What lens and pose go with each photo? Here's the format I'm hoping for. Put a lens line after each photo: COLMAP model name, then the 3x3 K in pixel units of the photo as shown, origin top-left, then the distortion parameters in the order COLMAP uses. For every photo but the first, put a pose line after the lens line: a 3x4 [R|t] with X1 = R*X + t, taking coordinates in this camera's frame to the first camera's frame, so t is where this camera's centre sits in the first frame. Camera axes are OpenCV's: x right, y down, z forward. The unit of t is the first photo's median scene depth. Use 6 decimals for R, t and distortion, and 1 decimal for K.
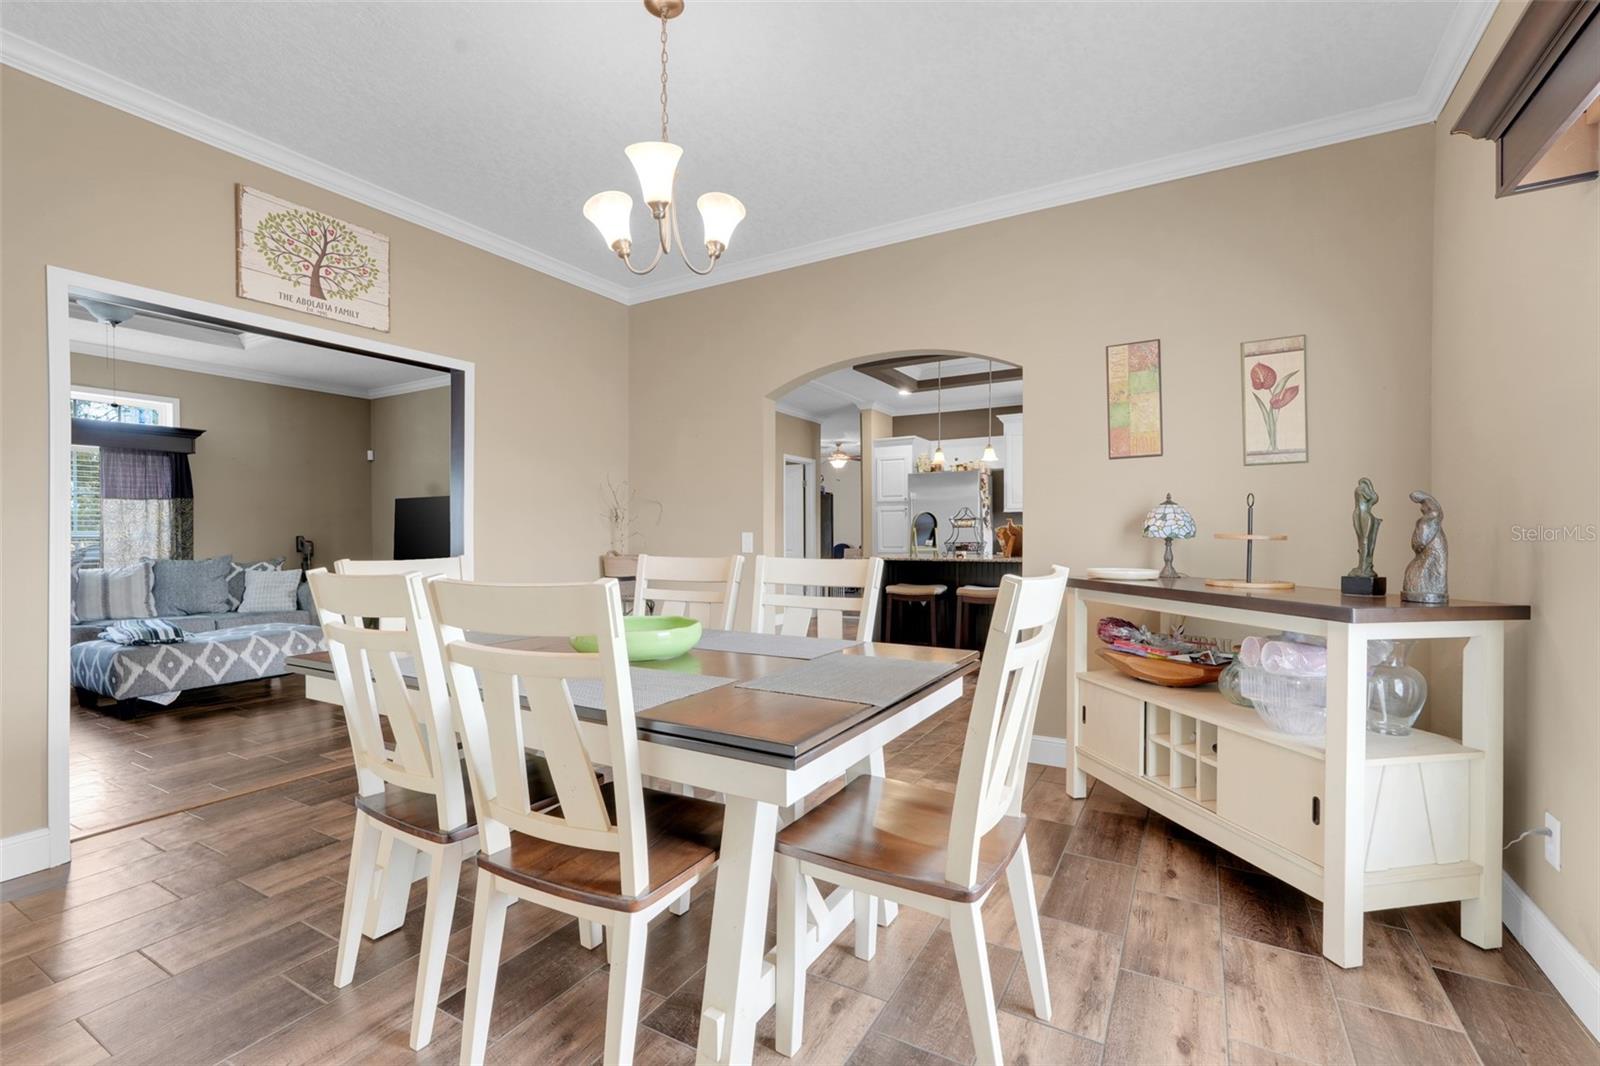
lens RADIAL K [[704.0, 0, 797.5], [0, 704.0, 534.5], [0, 0, 1]] dist [-0.003835, 0.000404]
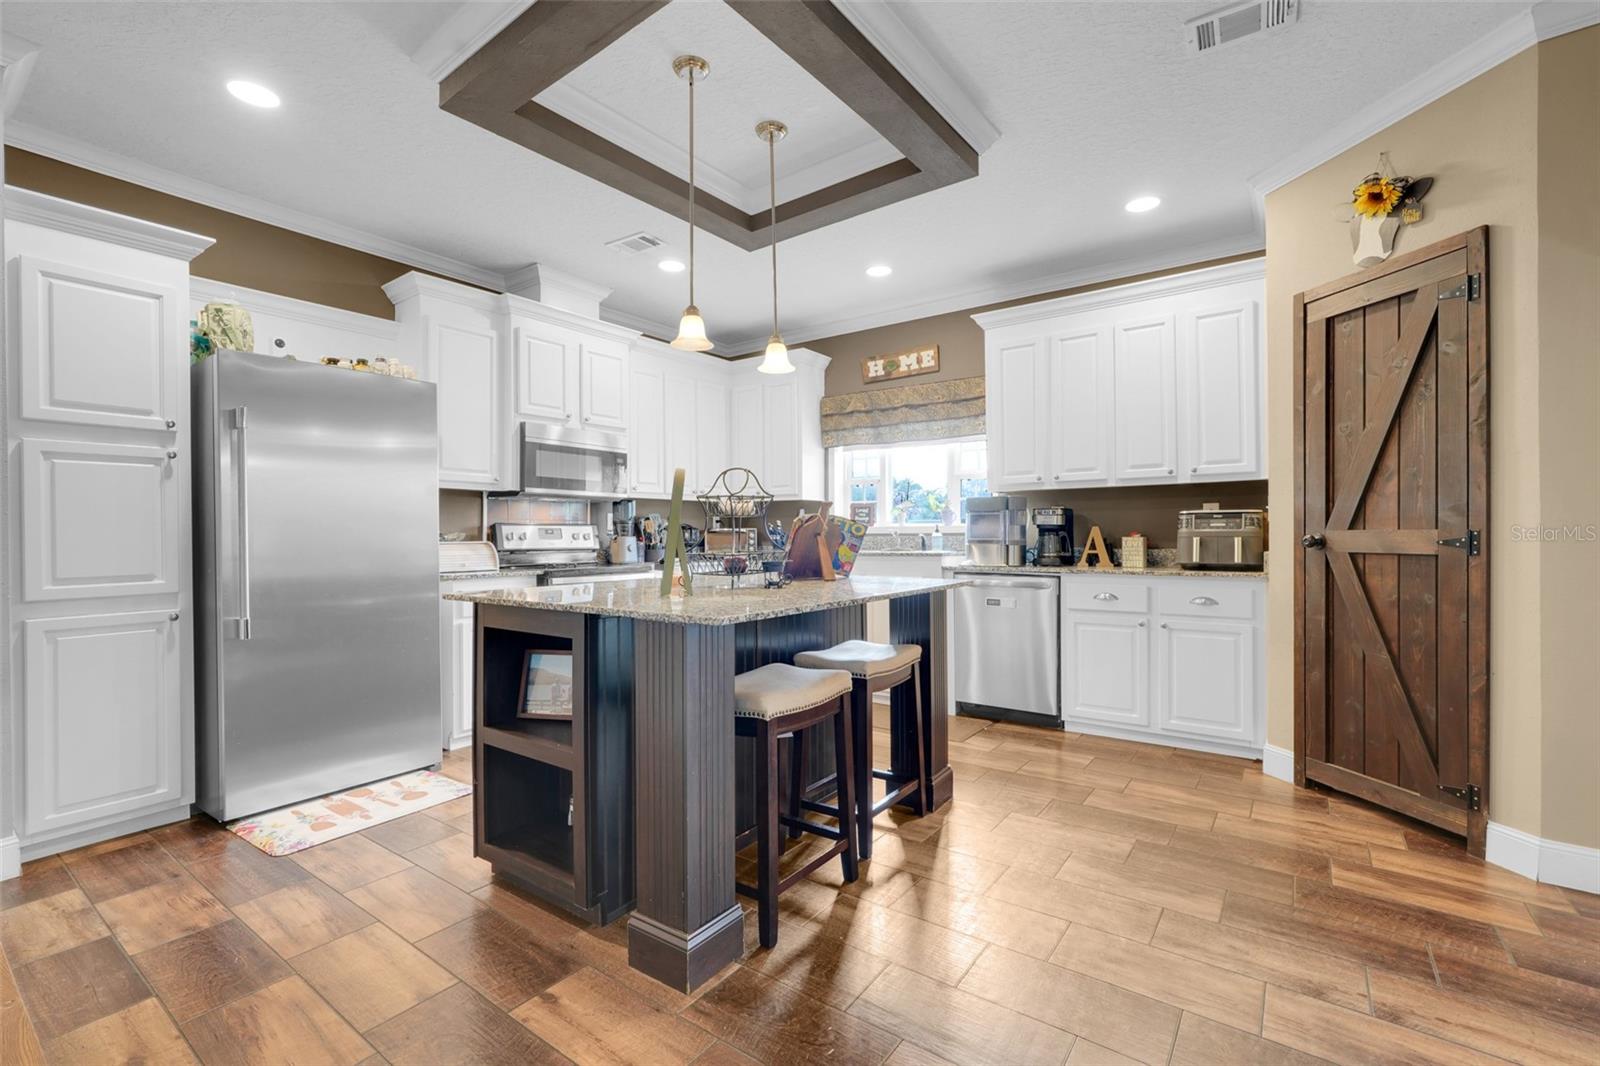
lens RADIAL K [[704.0, 0, 797.5], [0, 704.0, 534.5], [0, 0, 1]] dist [-0.003835, 0.000404]
pose [[0.112796, -0.004305, 0.993609, -0.421153], [0.002915, 0.999988, 0.004002, -0.004017], [-0.993614, 0.002445, 0.112807, 2.180772]]
